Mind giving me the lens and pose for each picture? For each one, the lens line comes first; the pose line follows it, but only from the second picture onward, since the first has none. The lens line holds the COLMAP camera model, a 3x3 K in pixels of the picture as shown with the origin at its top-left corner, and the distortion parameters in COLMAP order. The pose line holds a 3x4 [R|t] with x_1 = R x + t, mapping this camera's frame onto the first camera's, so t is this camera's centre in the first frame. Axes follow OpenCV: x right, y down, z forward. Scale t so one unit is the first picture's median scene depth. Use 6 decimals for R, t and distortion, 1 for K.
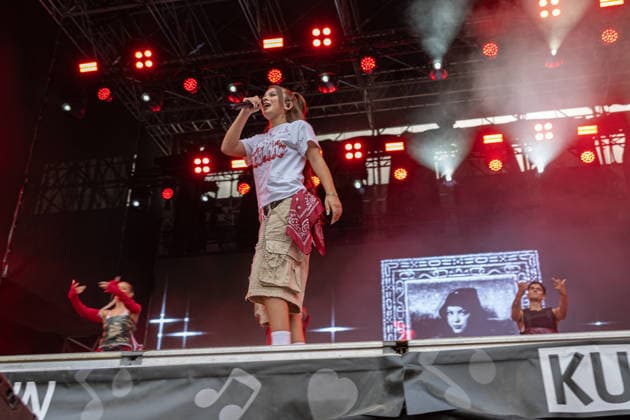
lens RADIAL K [[660.1, 0, 314.7], [0, 660.1, 192.2], [0, 0, 1]] dist [-0.006403, 0.007098]
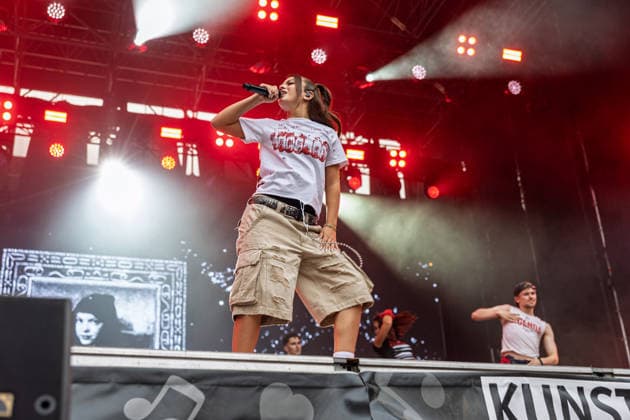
lens RADIAL K [[755.1, 0, 315.0], [0, 755.1, 210.0], [0, 0, 1]] dist [0.005622, -0.009505]
pose [[0.868122, 0.168021, 0.467047, -0.429988], [-0.182164, 0.983152, -0.015094, 0.033496], [-0.461714, -0.071976, 0.884104, 0.055168]]
